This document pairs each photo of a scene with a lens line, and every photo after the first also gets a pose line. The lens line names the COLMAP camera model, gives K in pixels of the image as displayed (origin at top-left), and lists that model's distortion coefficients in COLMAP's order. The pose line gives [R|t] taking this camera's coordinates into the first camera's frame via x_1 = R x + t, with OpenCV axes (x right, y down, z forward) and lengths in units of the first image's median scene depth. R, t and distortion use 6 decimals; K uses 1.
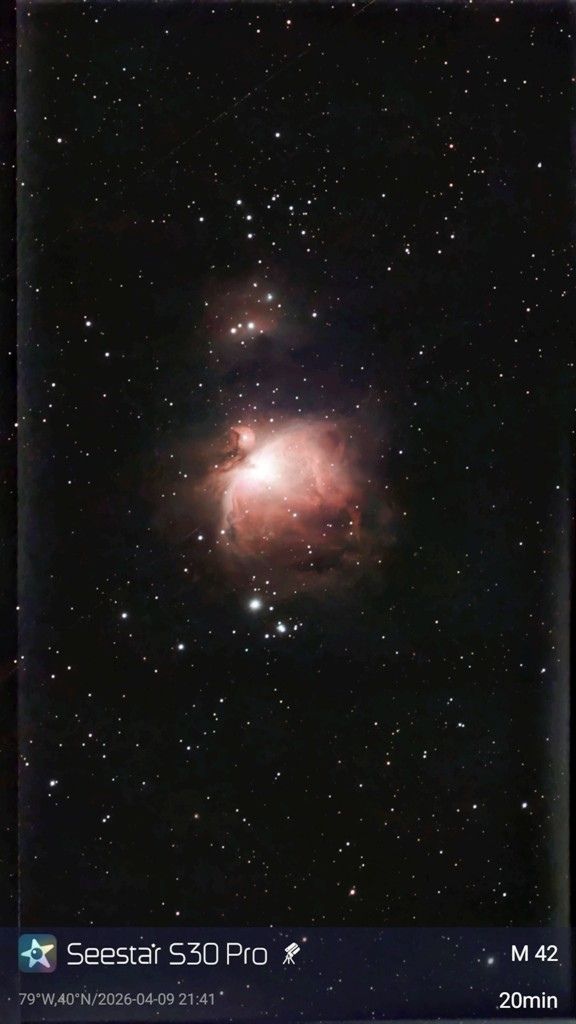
lens RADIAL K [[3635.2, 0, 287.6], [0, 3635.2, 511.5], [0, 0, 1]] dist [0.045857, 0.000000]
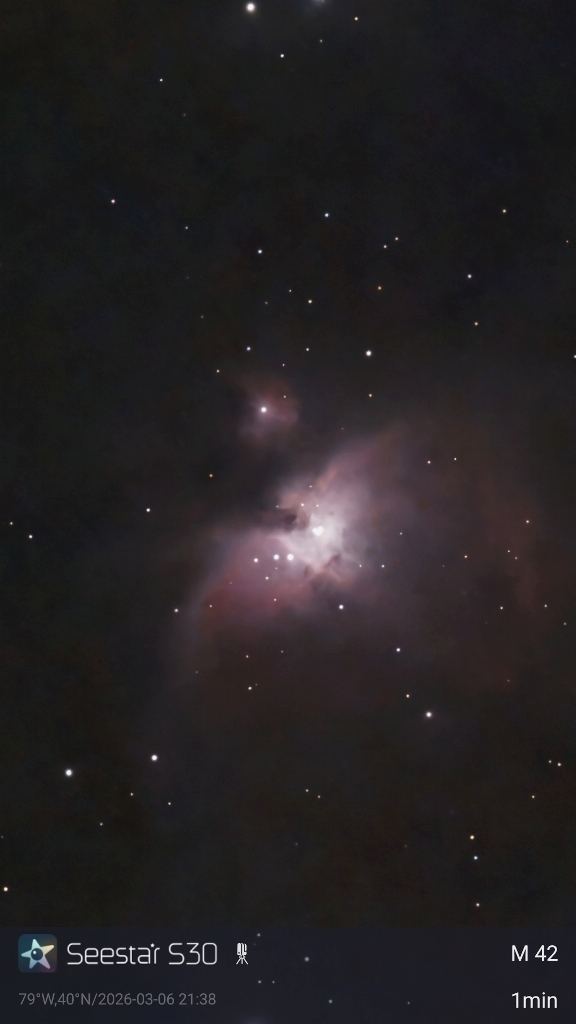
lens RADIAL K [[3906.6, 0, 288.1], [0, 3906.6, 512.0], [0, 0, 1]] dist [-0.178832, 0.000000]
pose [[0.997549, 0.069170, -0.010566, -0.006406], [-0.069189, 0.997603, -0.001457, -0.012568], [0.010440, 0.002184, 0.999943, 0.712150]]
